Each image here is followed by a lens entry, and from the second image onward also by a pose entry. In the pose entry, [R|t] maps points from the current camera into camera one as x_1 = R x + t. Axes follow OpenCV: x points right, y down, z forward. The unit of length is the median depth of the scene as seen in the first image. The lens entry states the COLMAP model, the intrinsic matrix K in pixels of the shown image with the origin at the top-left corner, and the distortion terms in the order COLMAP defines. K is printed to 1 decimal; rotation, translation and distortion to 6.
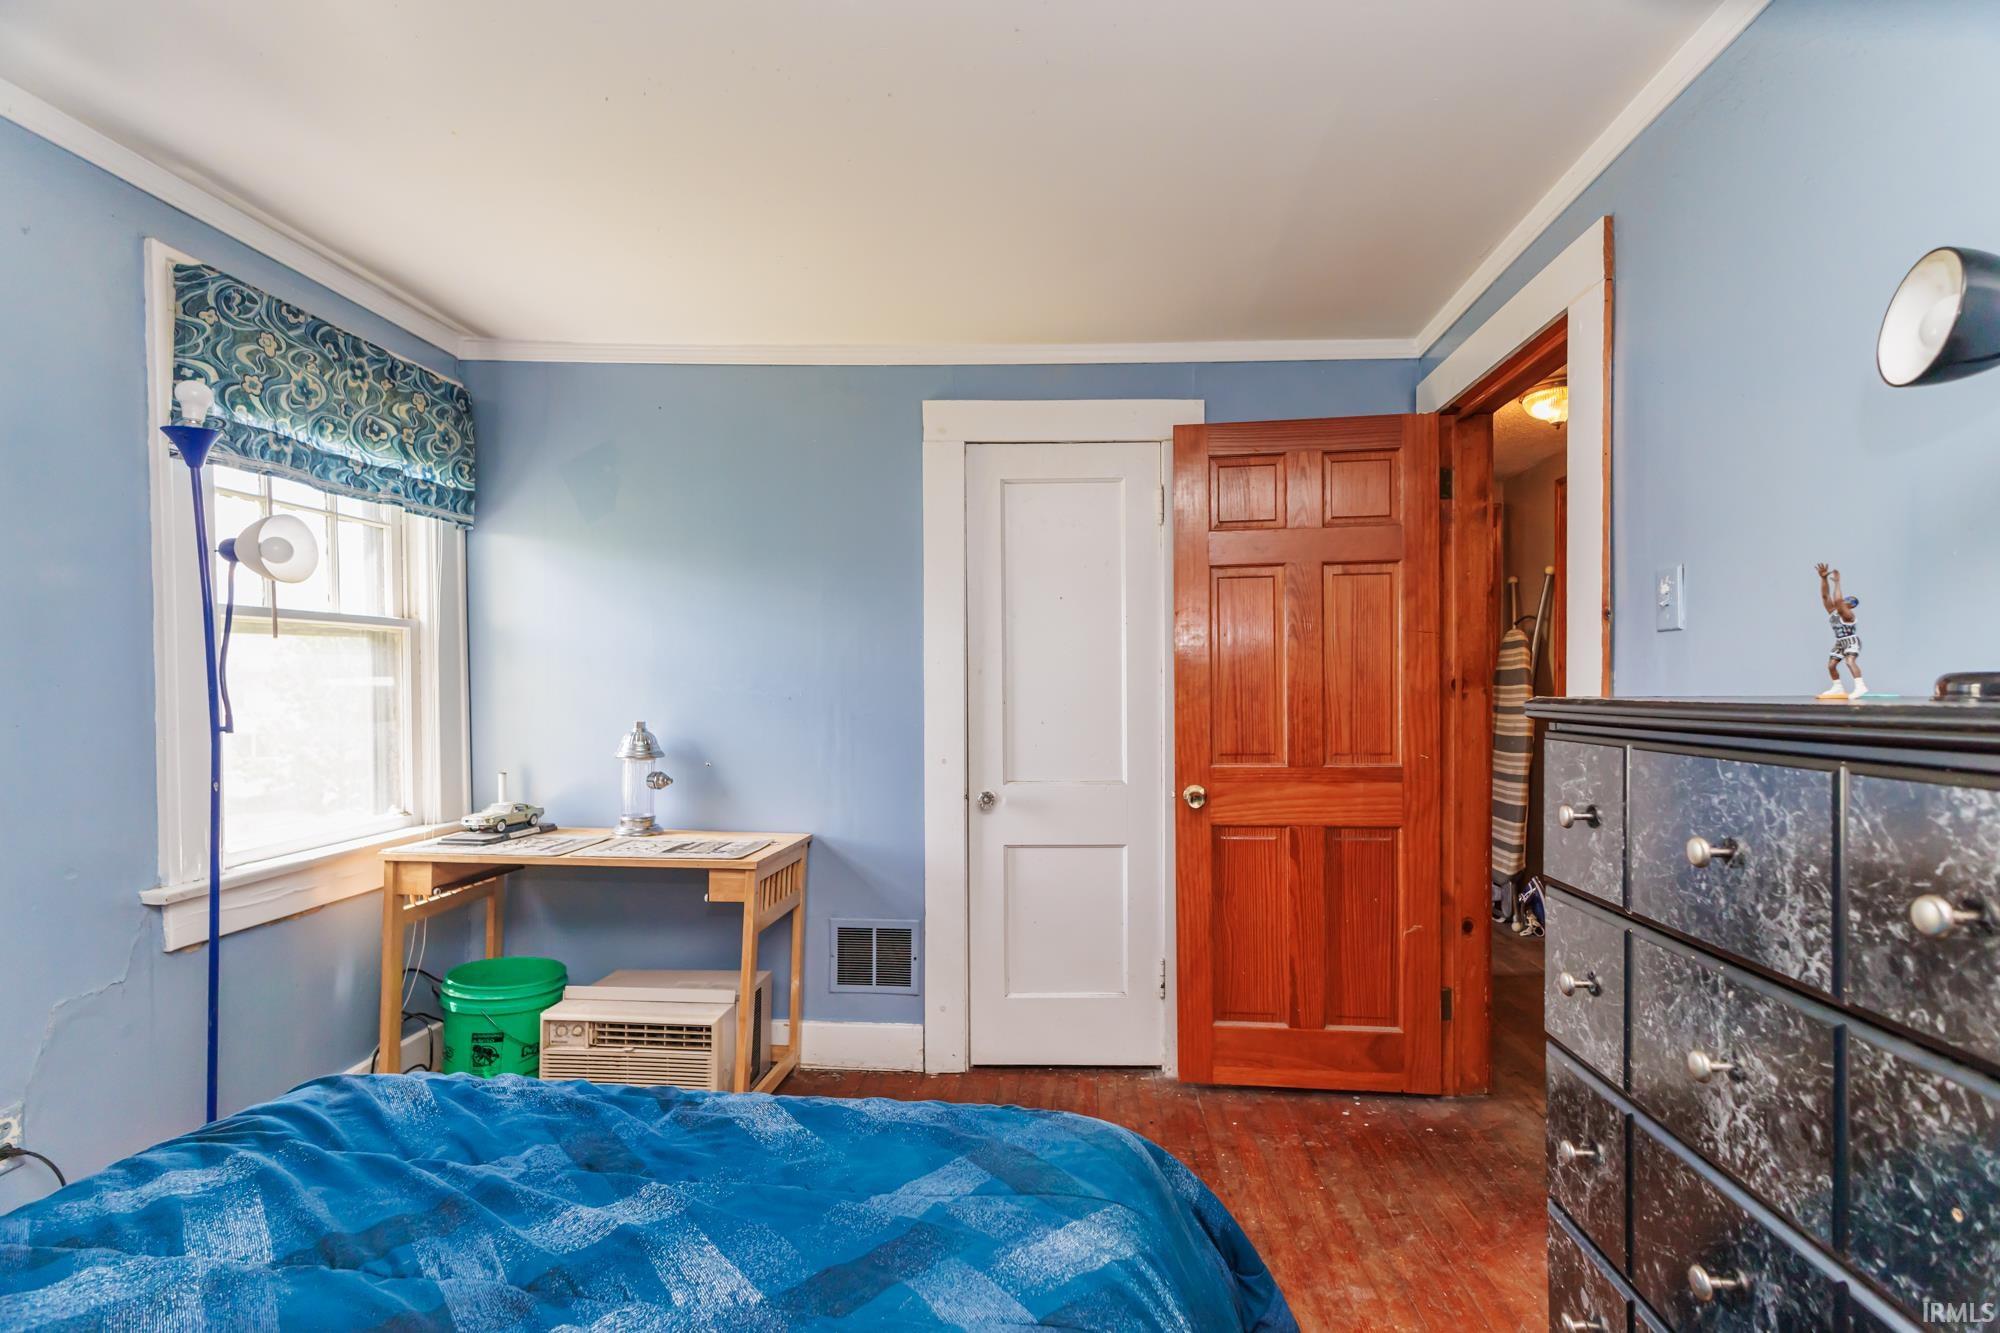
lens RADIAL K [[968.5, 0, 1000.4], [0, 968.5, 700.1], [0, 0, 1]] dist [0.001907, 0.000442]
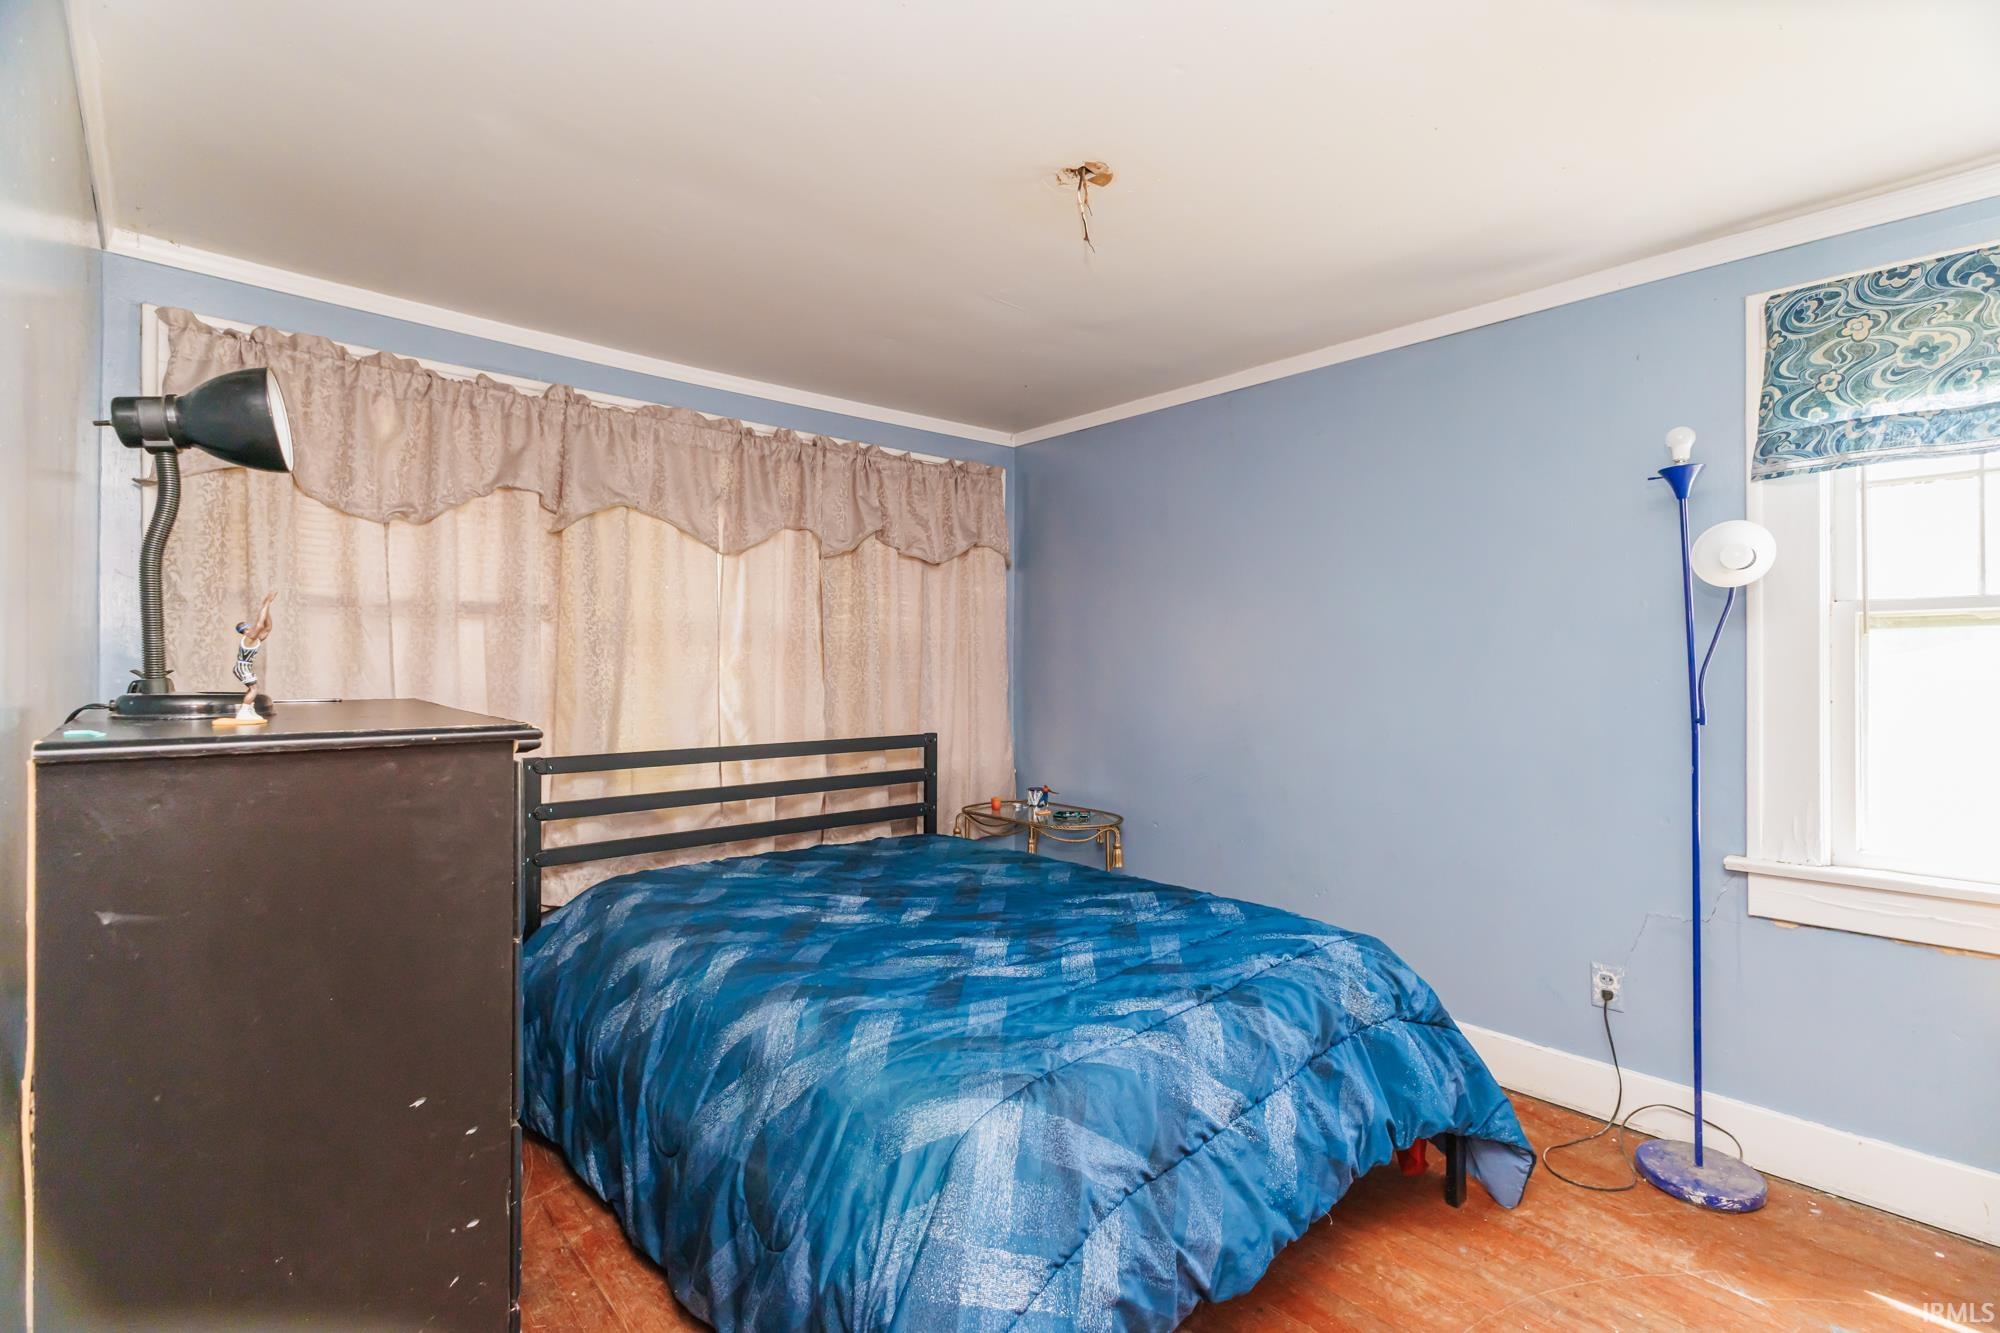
lens RADIAL K [[893.9, 0, 1000.0], [0, 893.9, 666.5], [0, 0, 1]] dist [-0.000871, -0.000144]
pose [[-0.670090, -0.003650, -0.742271, 0.474721], [-0.013282, 0.999887, 0.007074, -0.028227], [0.742161, 0.014599, -0.670062, 0.982266]]
